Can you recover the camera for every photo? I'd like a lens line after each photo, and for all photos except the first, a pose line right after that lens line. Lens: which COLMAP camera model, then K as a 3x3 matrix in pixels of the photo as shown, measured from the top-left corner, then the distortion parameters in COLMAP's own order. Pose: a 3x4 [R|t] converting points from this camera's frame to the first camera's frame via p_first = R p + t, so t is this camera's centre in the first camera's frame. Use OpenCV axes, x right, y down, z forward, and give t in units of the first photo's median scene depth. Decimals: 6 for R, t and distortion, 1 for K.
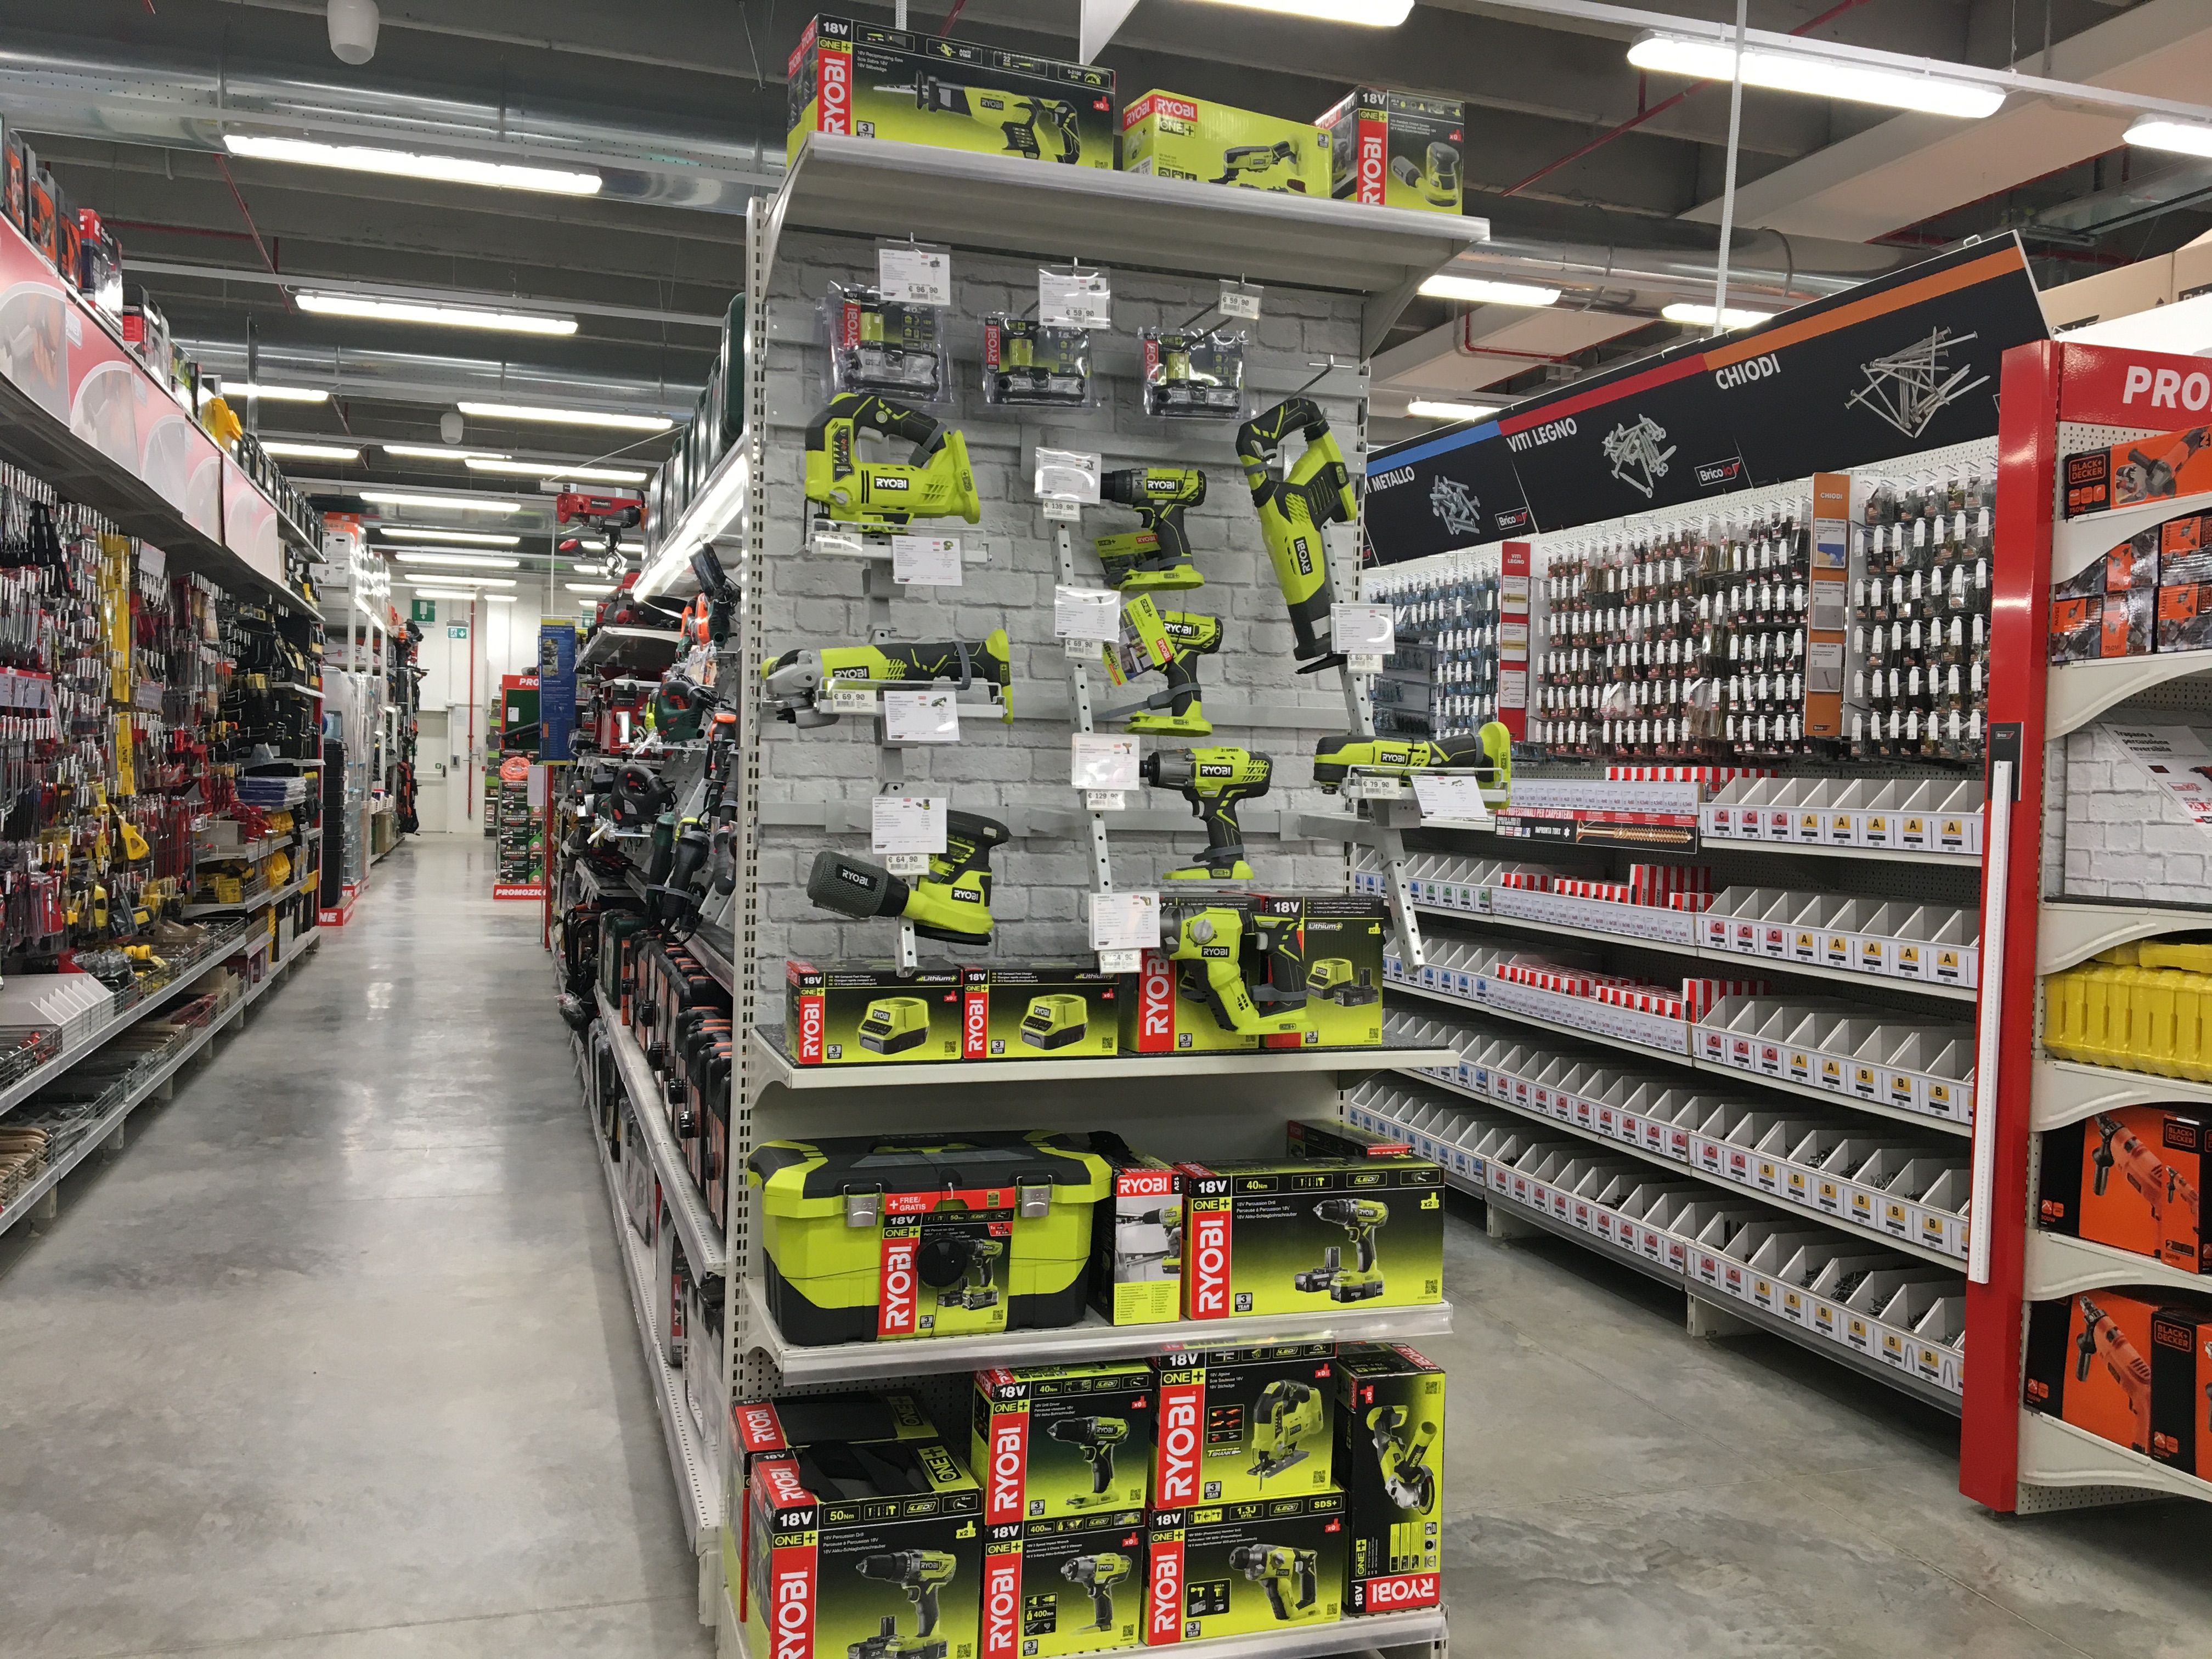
lens RADIAL K [[1858.0, 0, 1106.6], [0, 1858.0, 828.6], [0, 0, 1]] dist [0.054348, -0.081625]
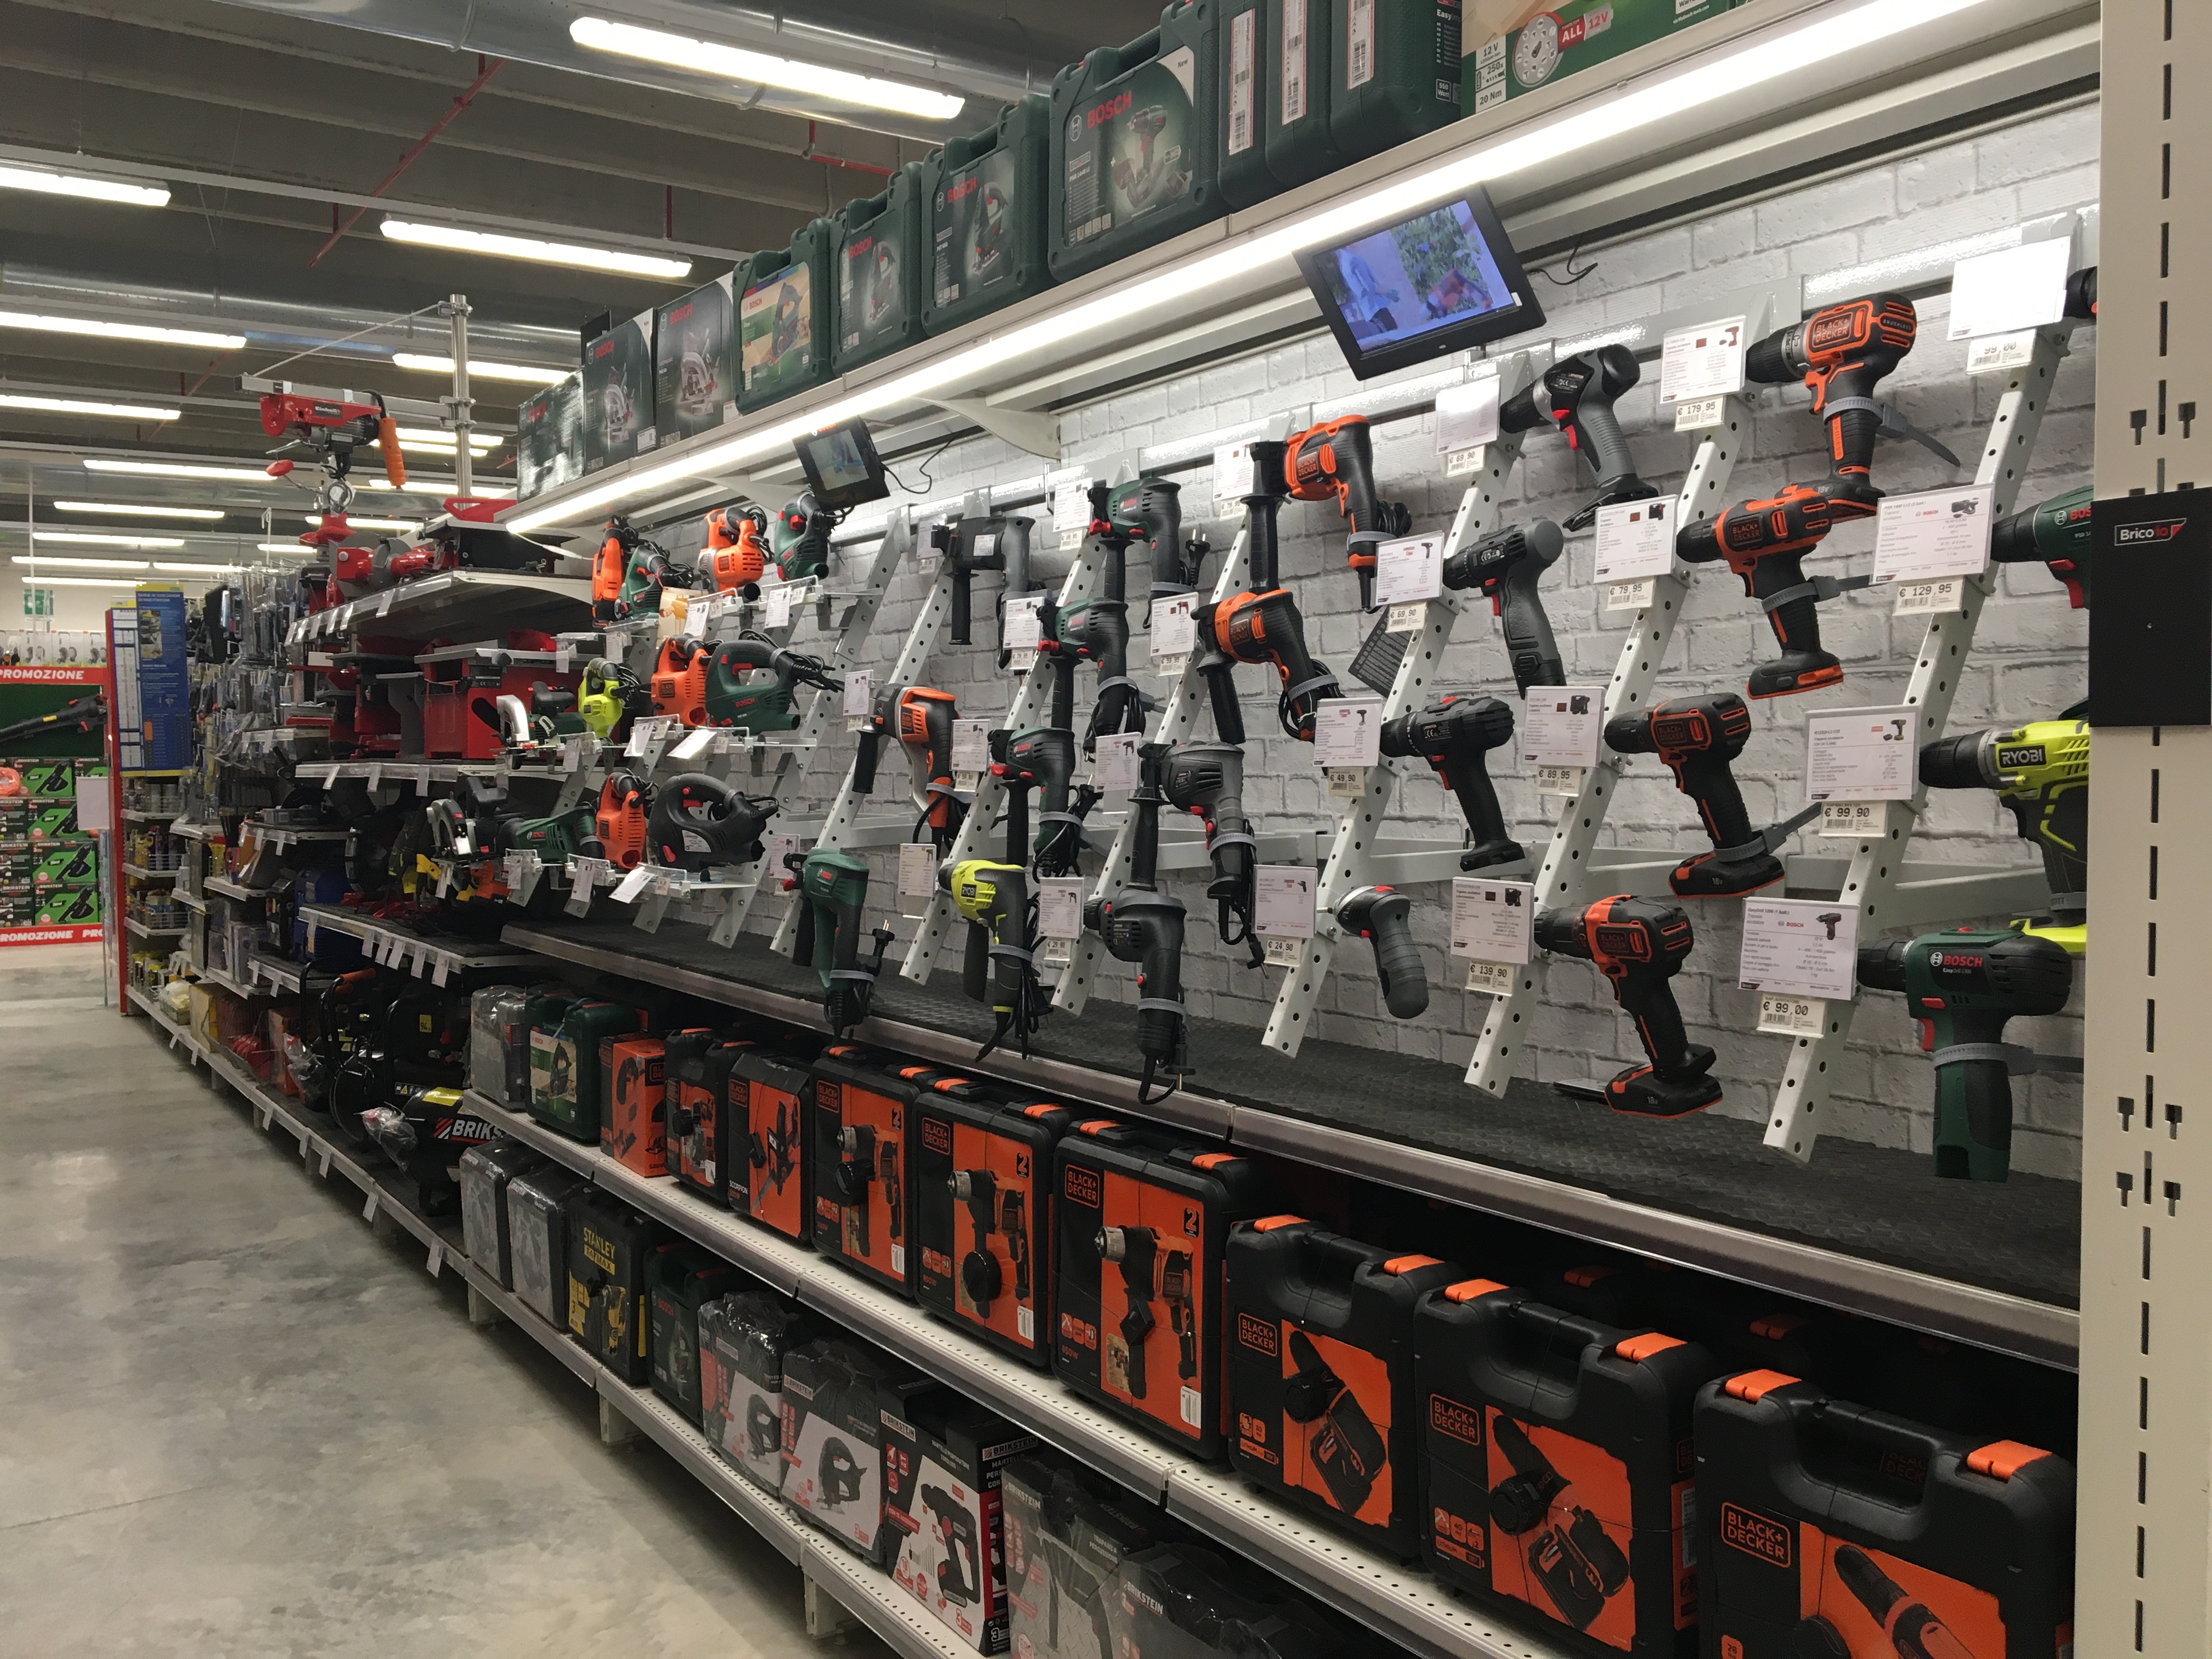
lens RADIAL K [[1858.0, 0, 1109.9], [0, 1858.0, 833.0], [0, 0, 1]] dist [0.054348, -0.081625]
pose [[0.960896, -0.037960, 0.274296, -0.136159], [0.035231, 0.999269, 0.014870, -0.008763], [-0.274660, -0.004625, 0.961530, 0.164124]]
